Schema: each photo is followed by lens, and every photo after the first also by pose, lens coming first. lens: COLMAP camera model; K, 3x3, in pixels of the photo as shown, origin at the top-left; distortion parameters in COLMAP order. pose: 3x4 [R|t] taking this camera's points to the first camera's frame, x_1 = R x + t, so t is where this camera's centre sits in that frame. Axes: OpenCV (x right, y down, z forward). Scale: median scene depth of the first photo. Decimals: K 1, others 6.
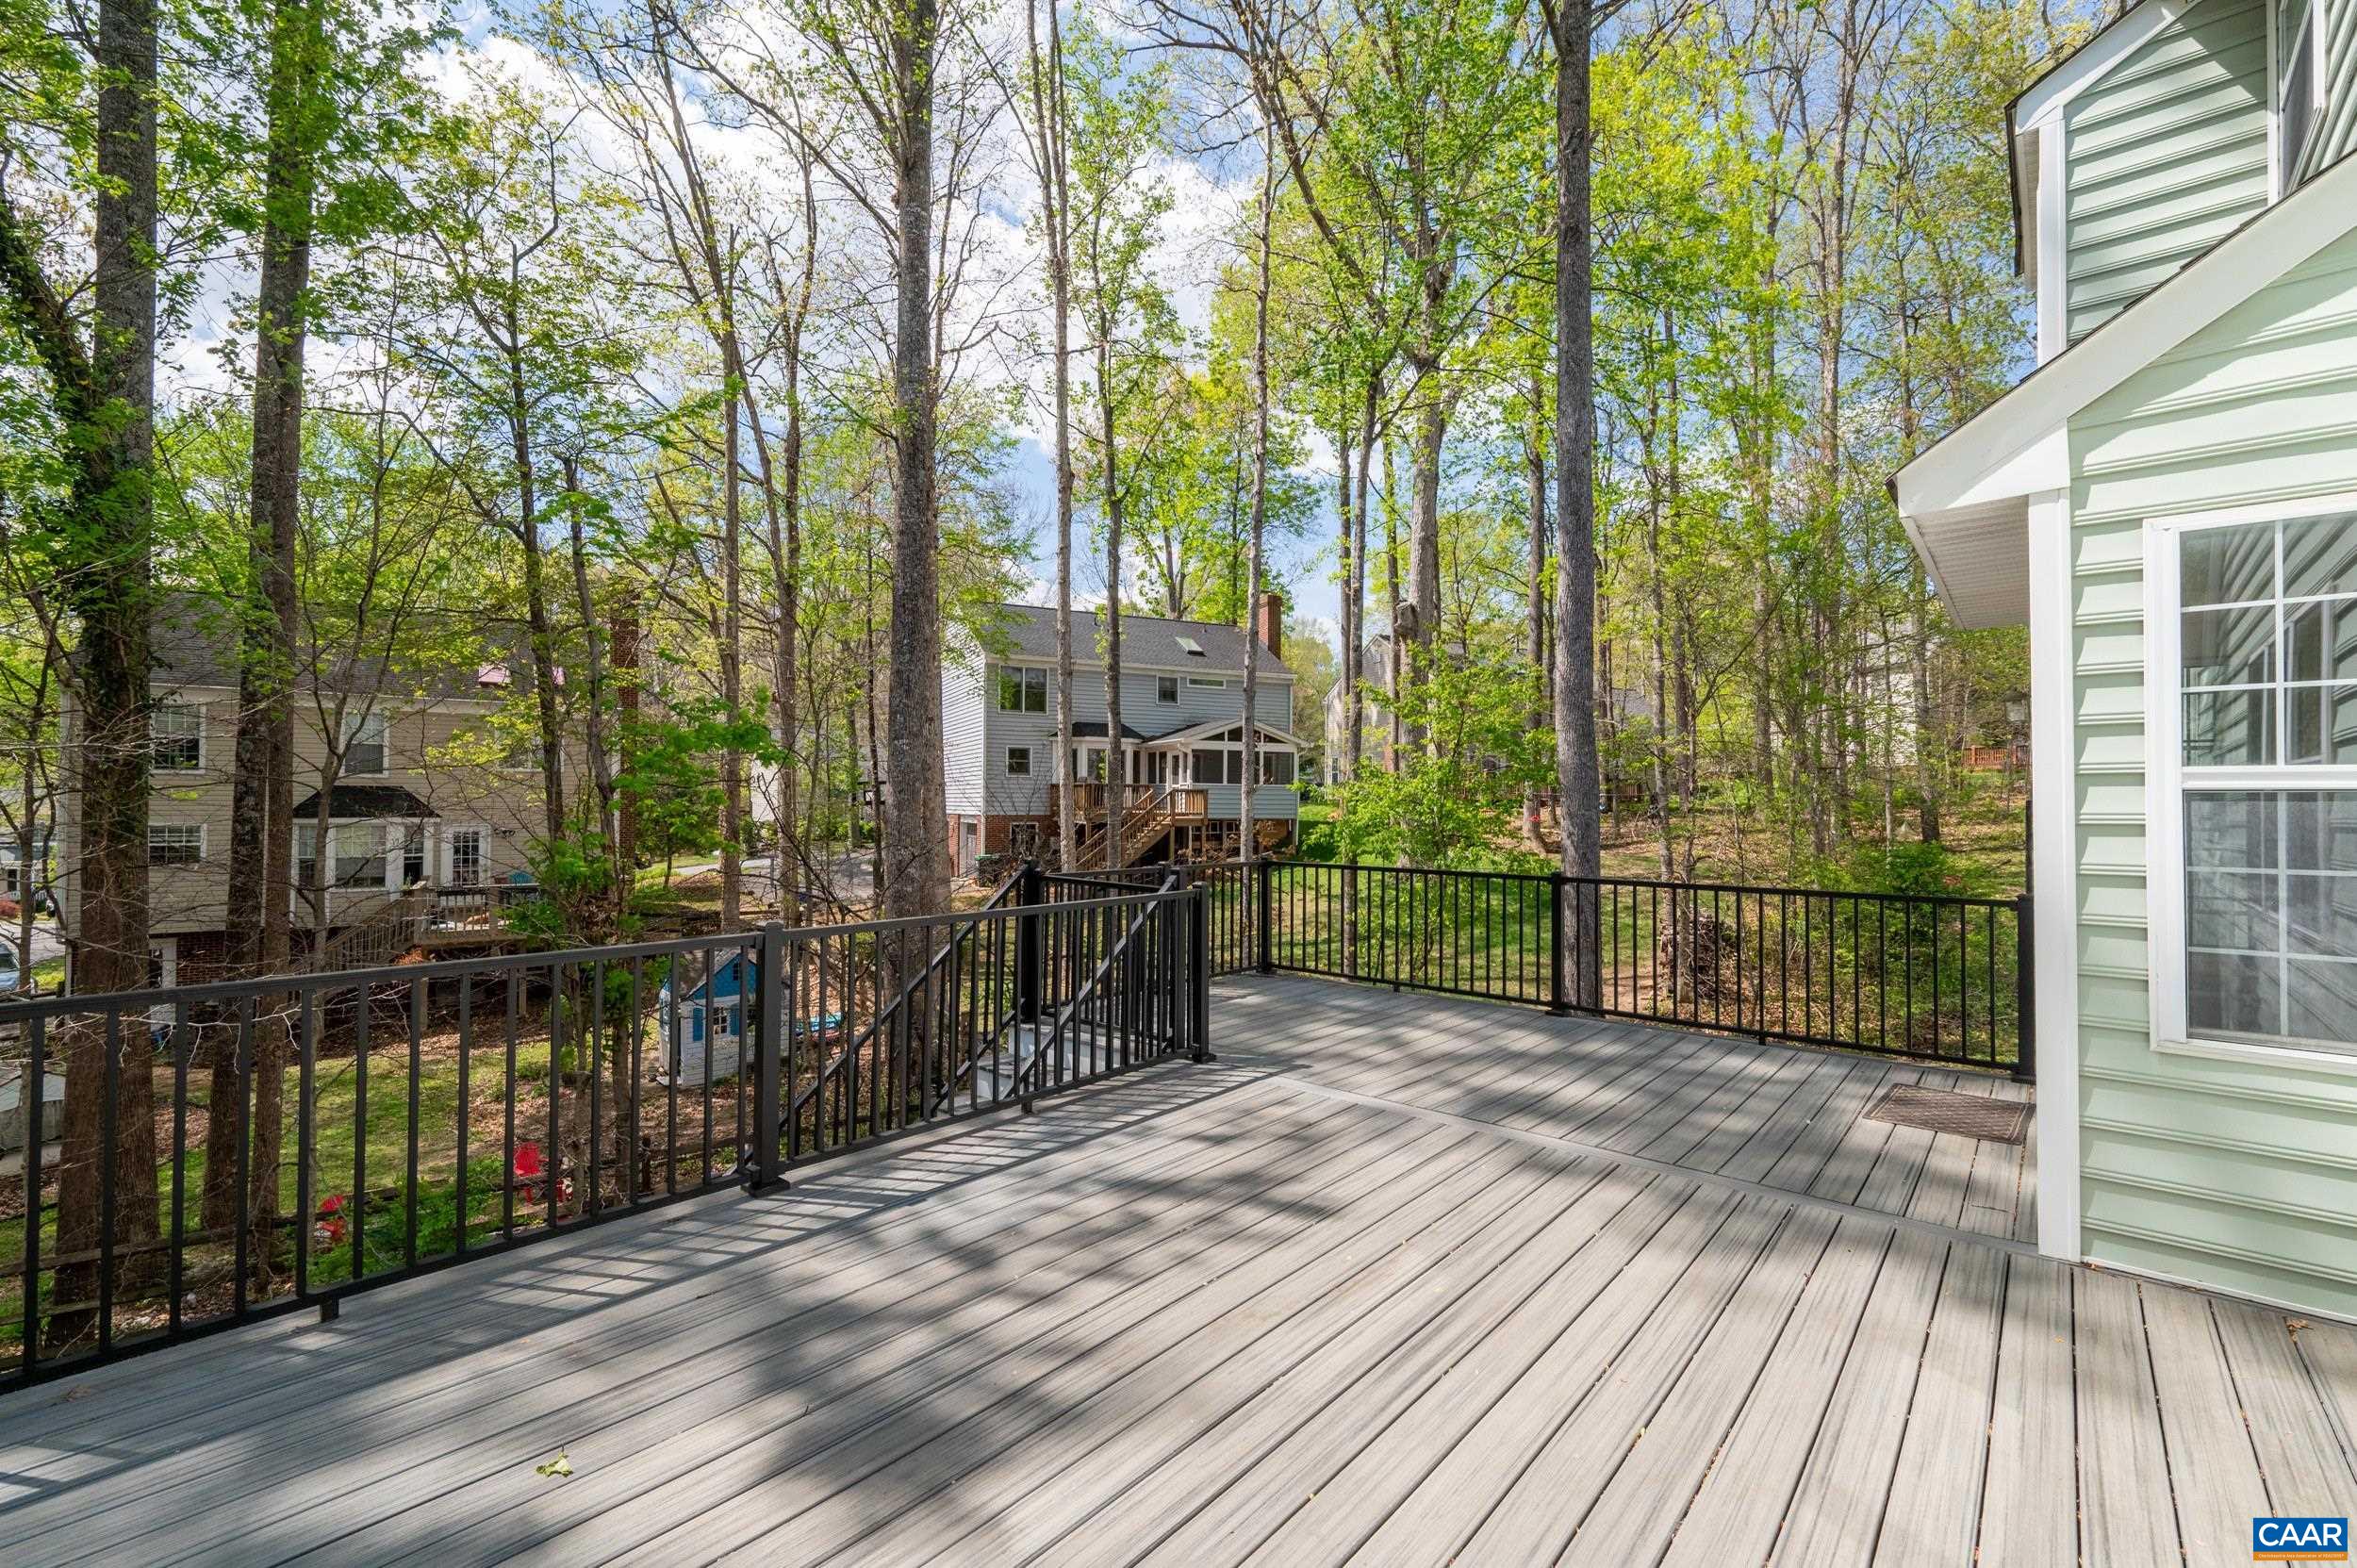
lens RADIAL K [[1023.1, 0, 1178.5], [0, 1023.1, 803.6], [0, 0, 1]] dist [-0.002343, 0.001141]
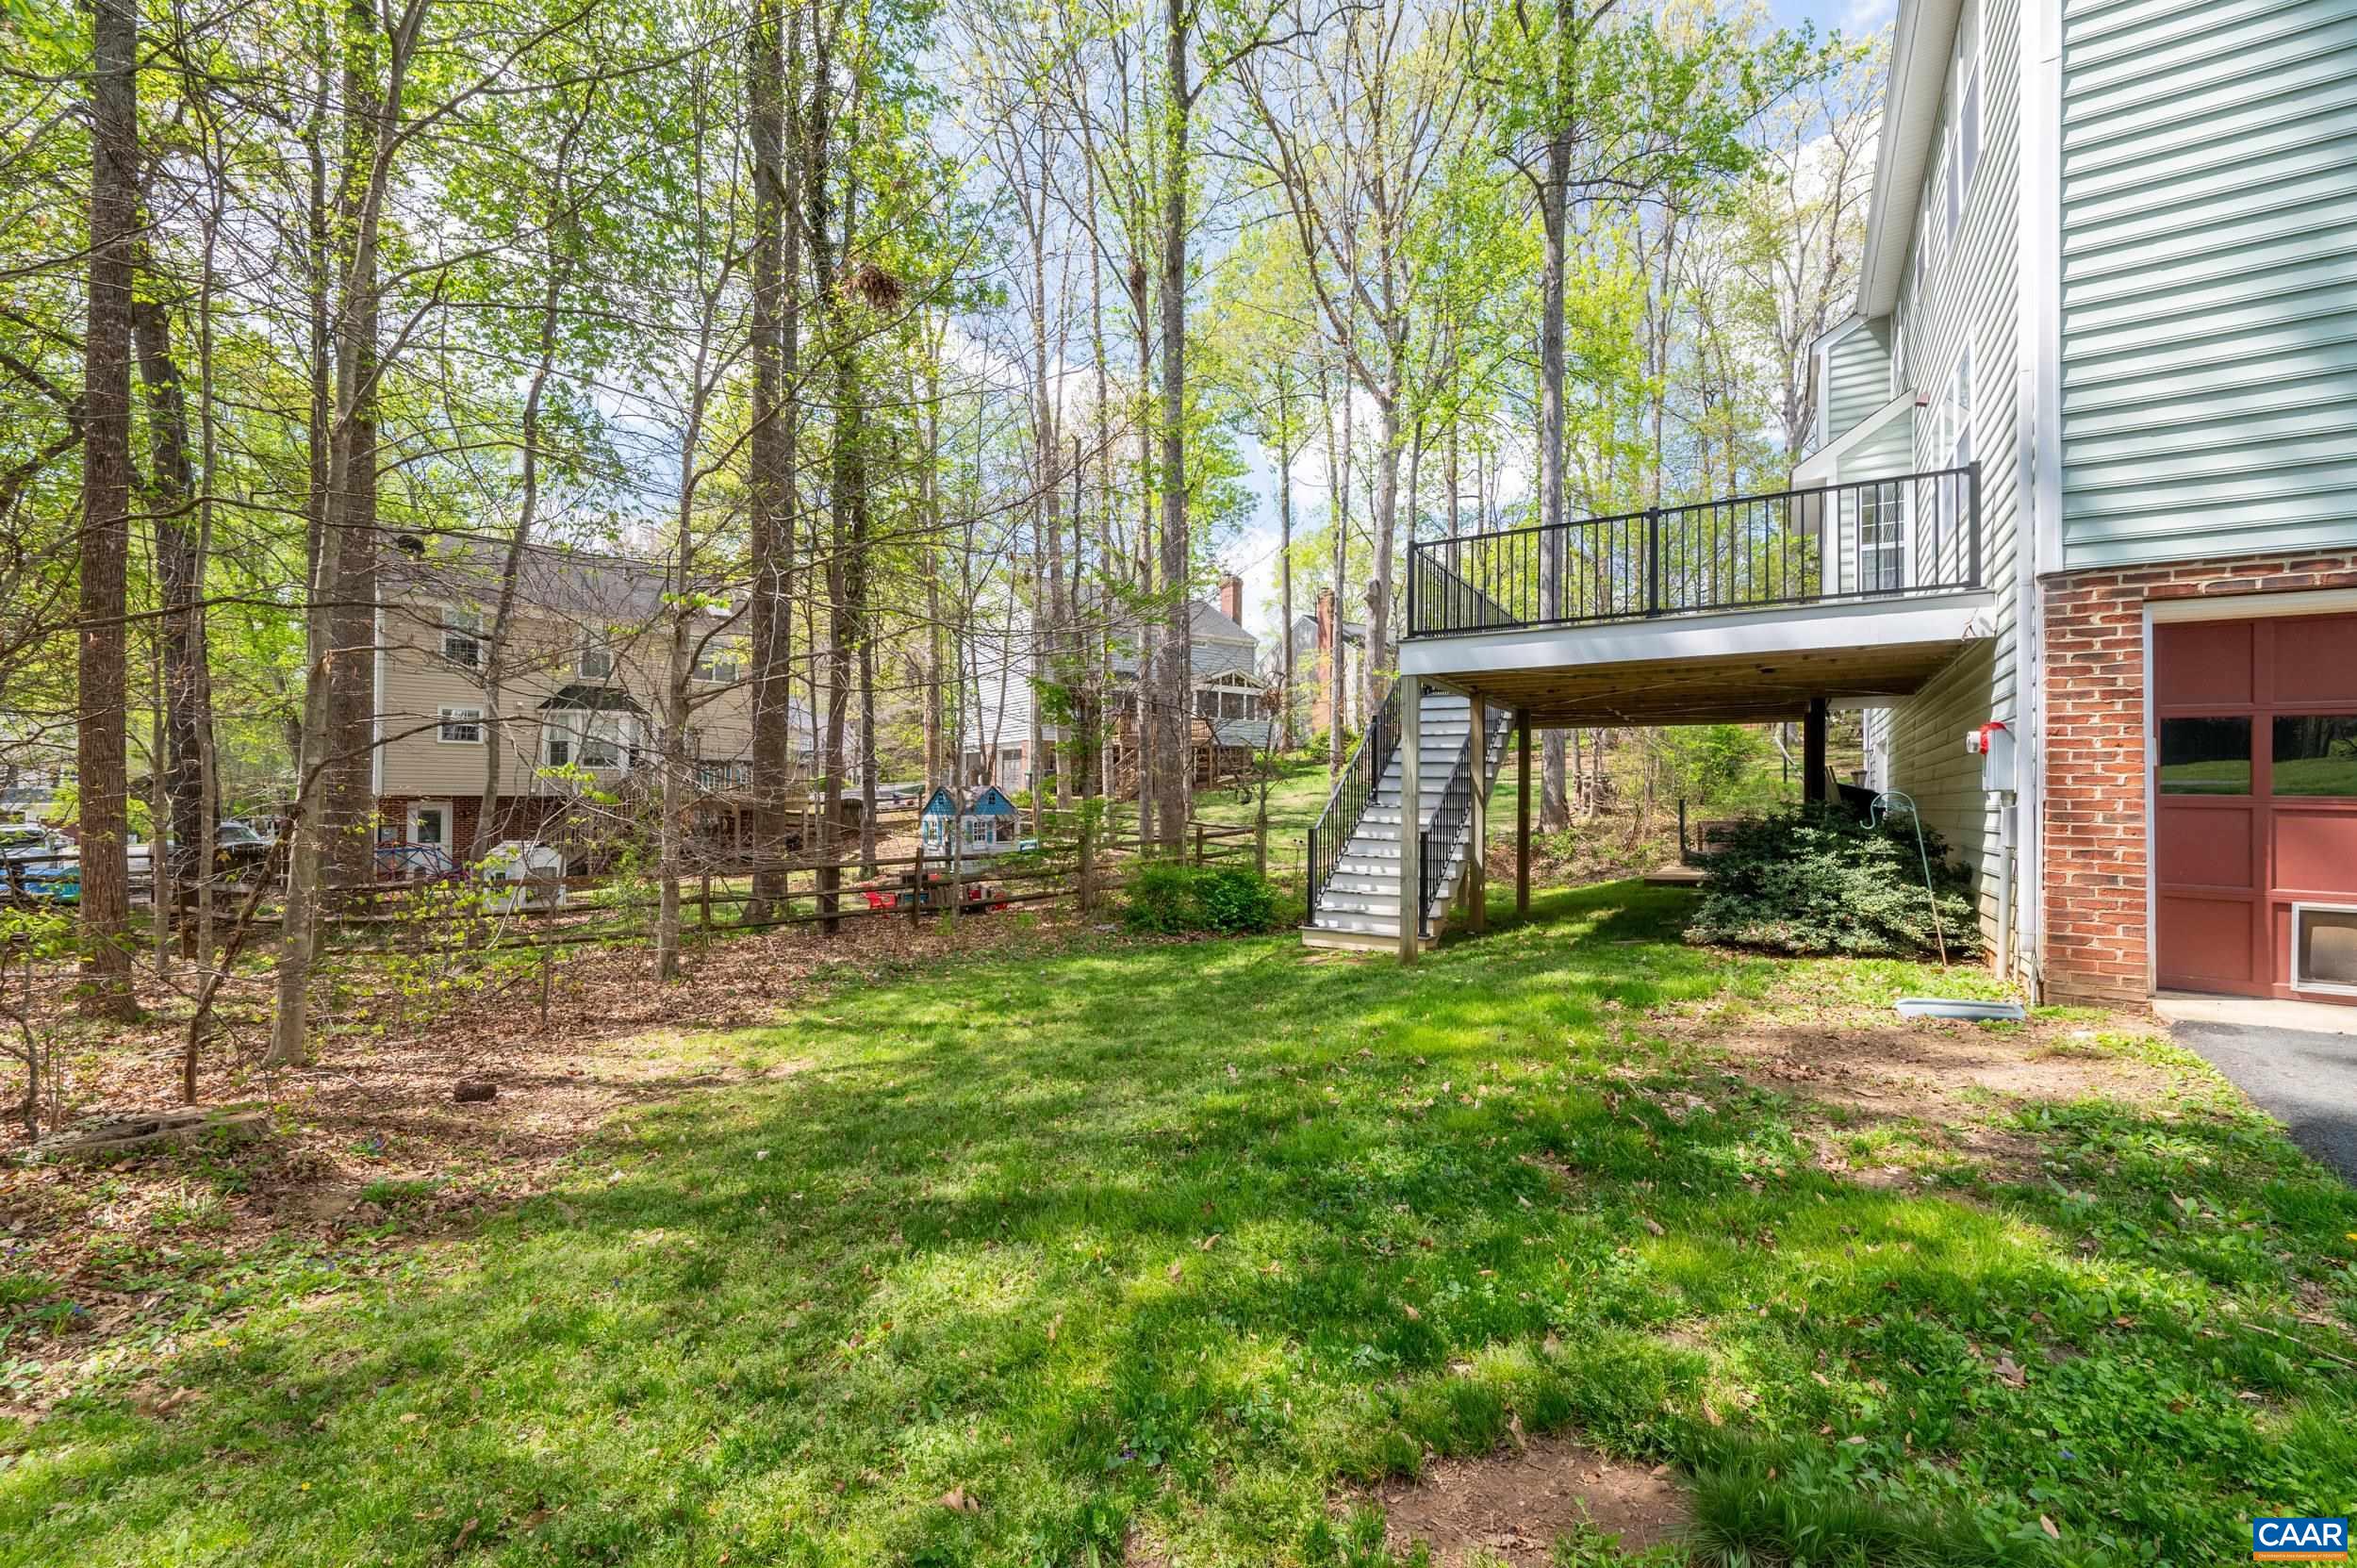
lens RADIAL K [[968.1, 0, 1187.0], [0, 968.1, 793.7], [0, 0, 1]] dist [-0.002266, -0.000058]
pose [[0.987743, 0.002185, 0.156077, -1.552153], [-0.001728, 0.999994, -0.003066, 0.663981], [-0.156082, 0.002758, 0.987740, -1.622688]]
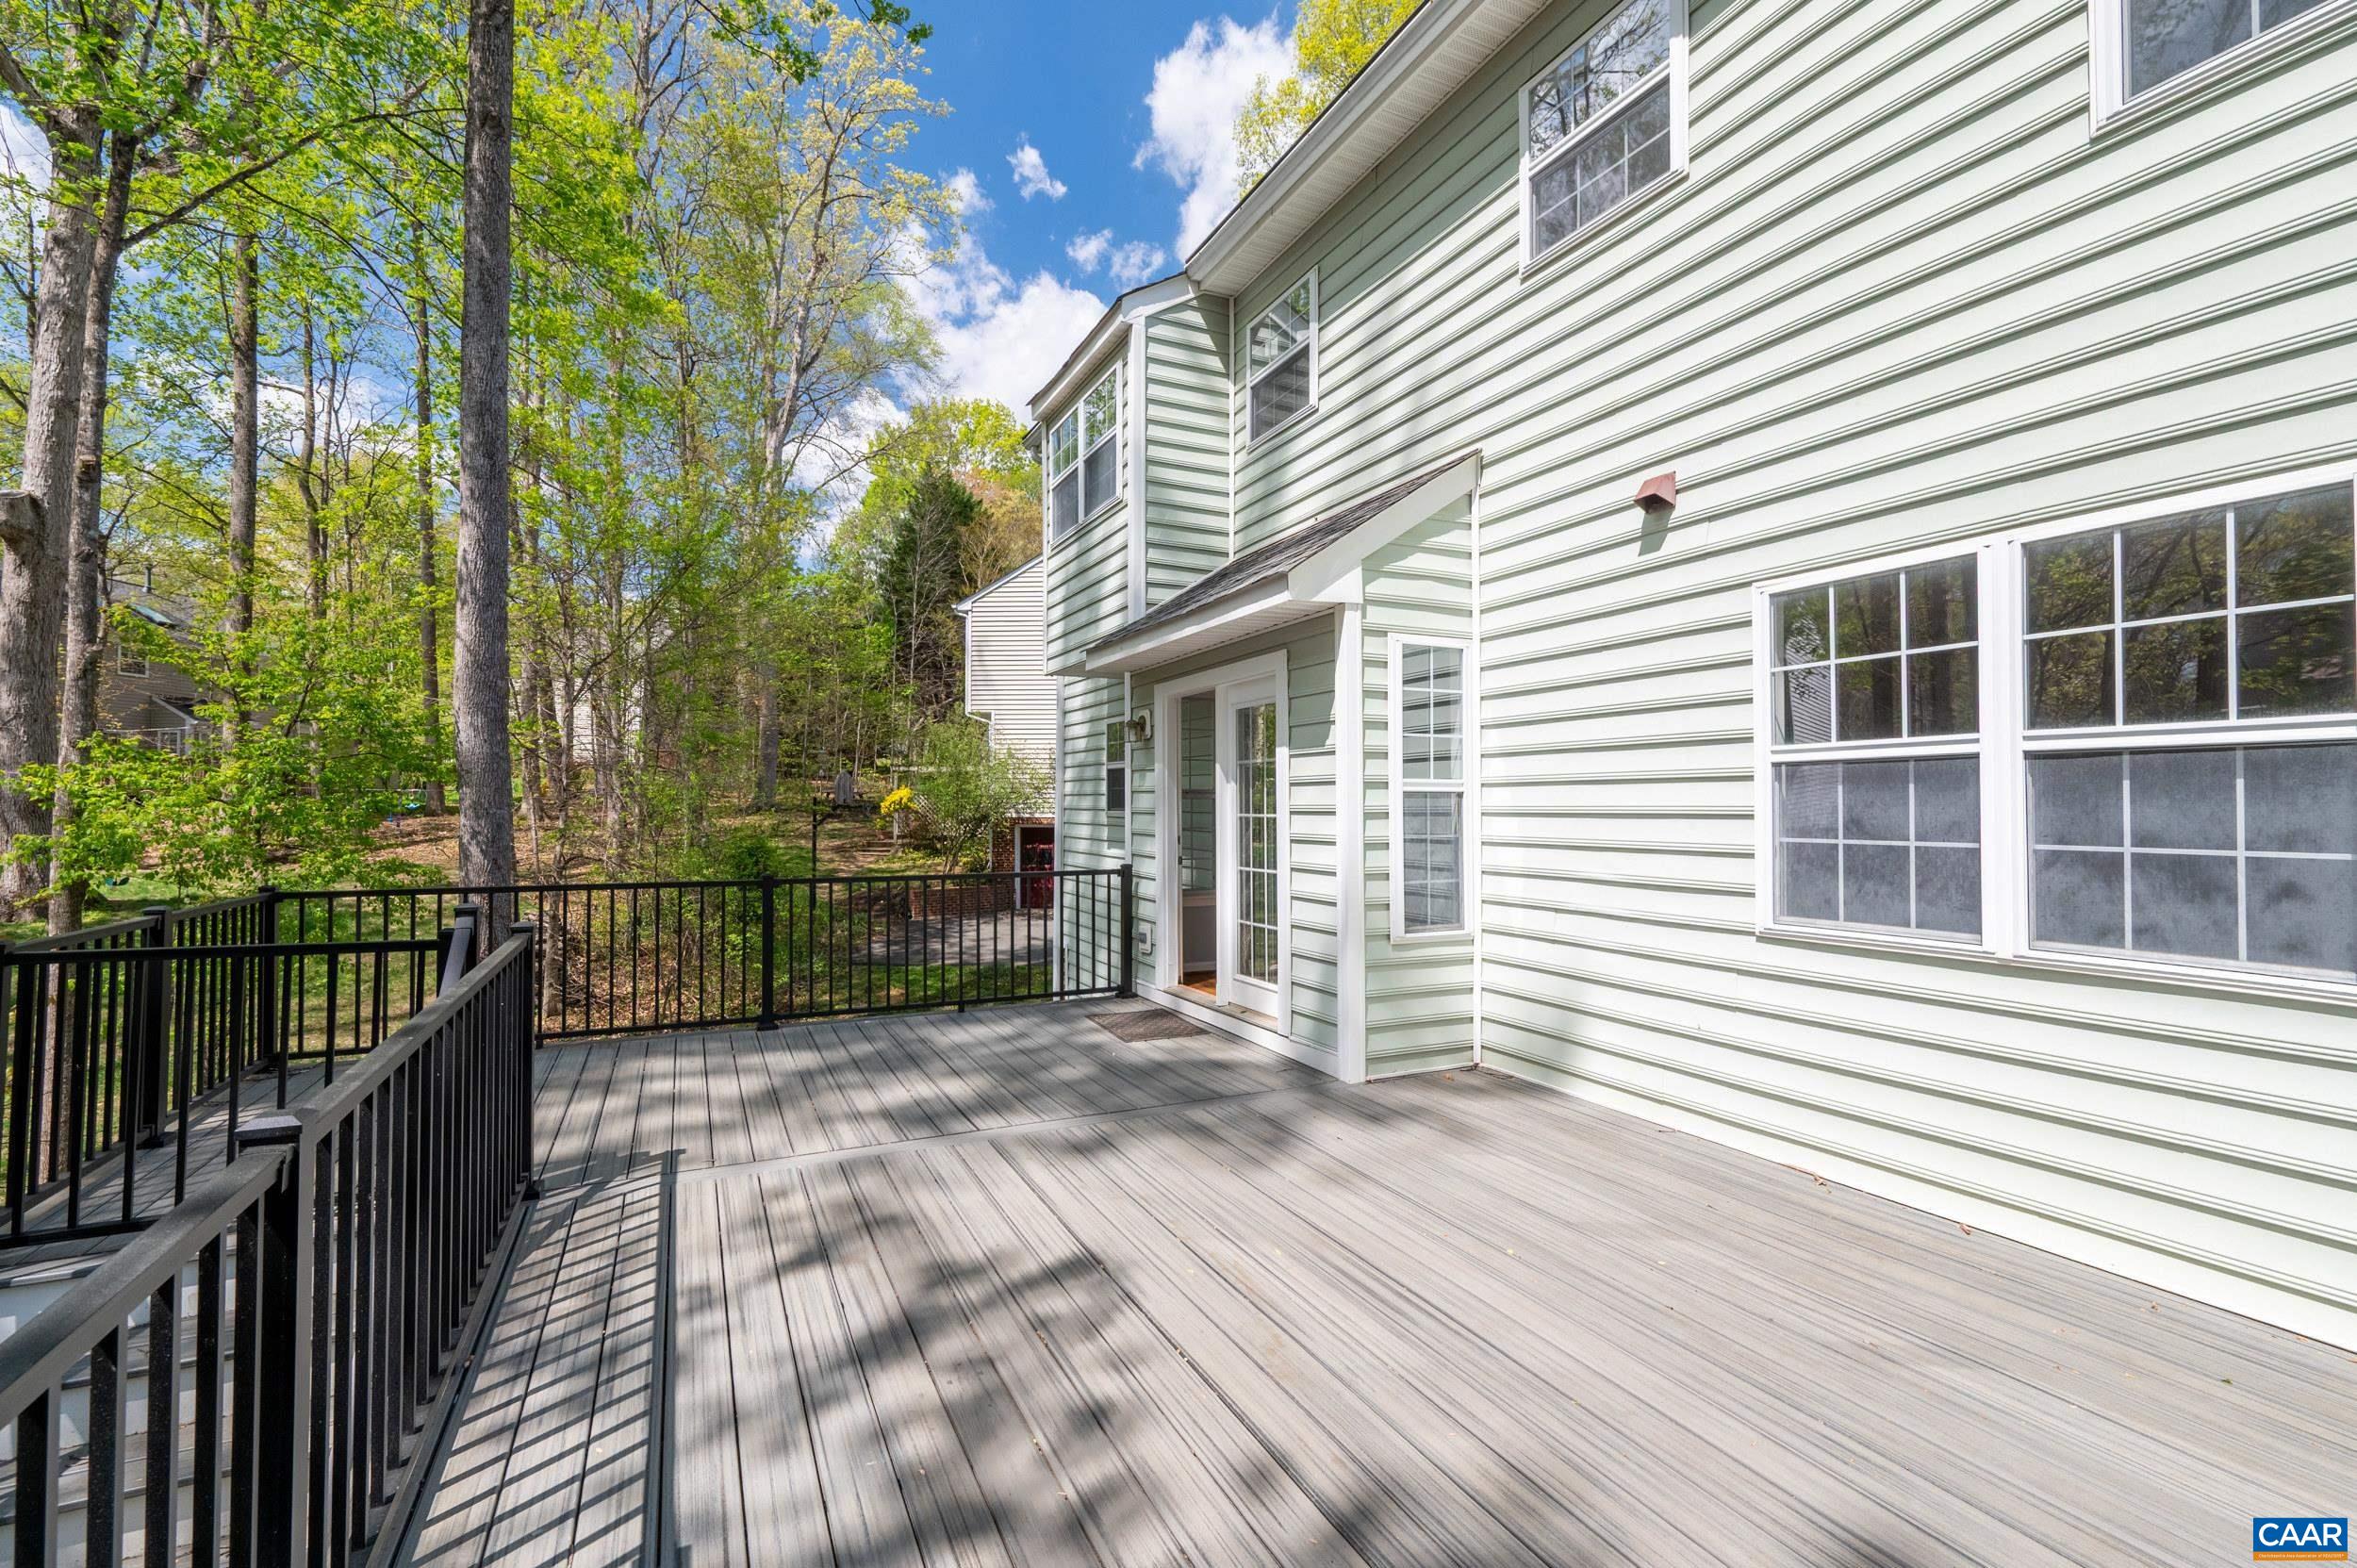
lens RADIAL K [[1023.1, 0, 1181.5], [0, 1023.1, 789.2], [0, 0, 1]] dist [-0.002343, 0.001141]
pose [[0.399258, 0.007036, 0.916812, -0.534859], [0.000564, 0.999968, -0.007920, -0.003671], [-0.916838, 0.003679, 0.399242, 0.461143]]
